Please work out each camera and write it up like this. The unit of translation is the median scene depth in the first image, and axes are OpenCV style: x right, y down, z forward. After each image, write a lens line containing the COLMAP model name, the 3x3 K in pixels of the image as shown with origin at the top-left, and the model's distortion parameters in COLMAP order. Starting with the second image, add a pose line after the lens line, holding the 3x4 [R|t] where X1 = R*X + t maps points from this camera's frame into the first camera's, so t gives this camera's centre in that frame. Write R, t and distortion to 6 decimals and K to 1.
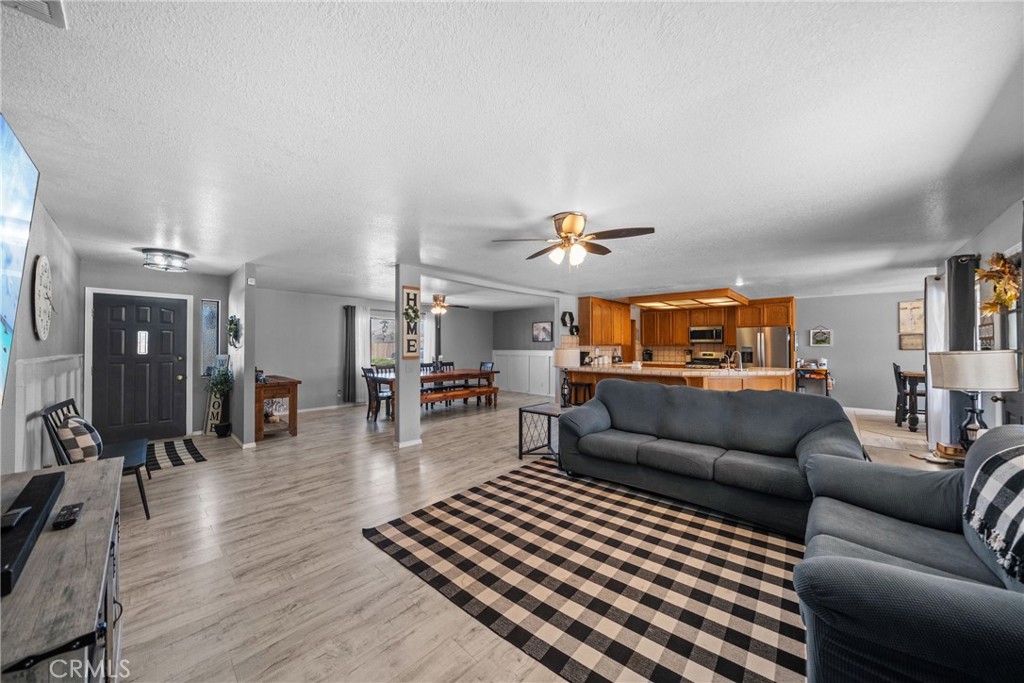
lens RADIAL K [[353.1, 0, 515.6], [0, 353.1, 347.5], [0, 0, 1]] dist [-0.007937, 0.000520]
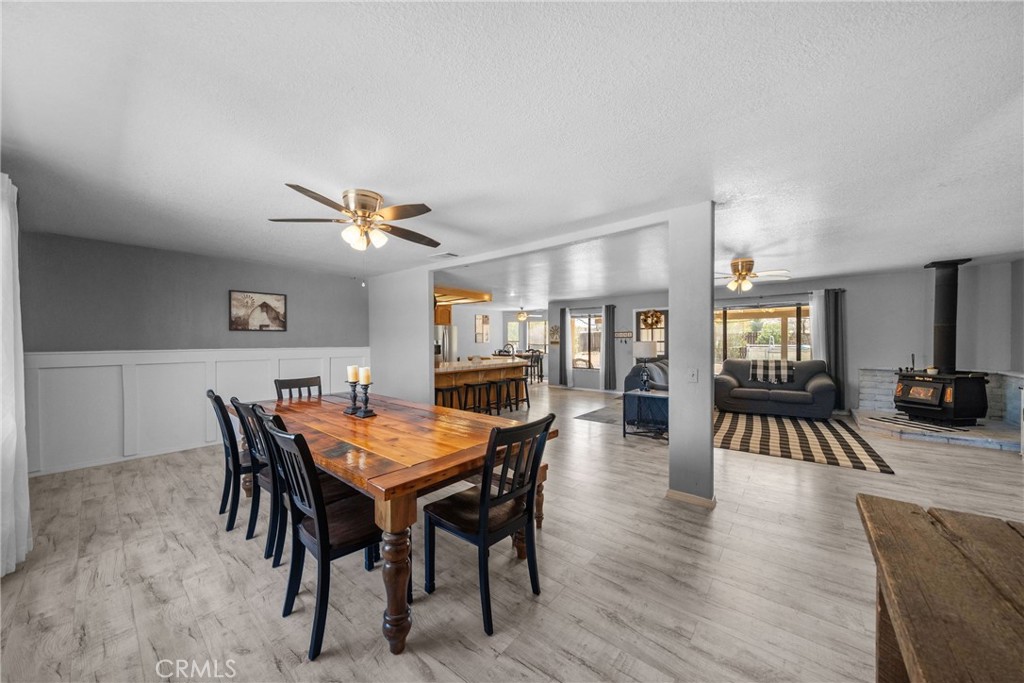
lens RADIAL K [[353.1, 0, 507.9], [0, 353.1, 340.9], [0, 0, 1]] dist [-0.007937, 0.000520]
pose [[-0.054671, 0.000309, 0.998504, -1.193699], [0.005378, 0.999986, -0.000015, -0.001512], [-0.998490, 0.005370, -0.054672, 1.792077]]
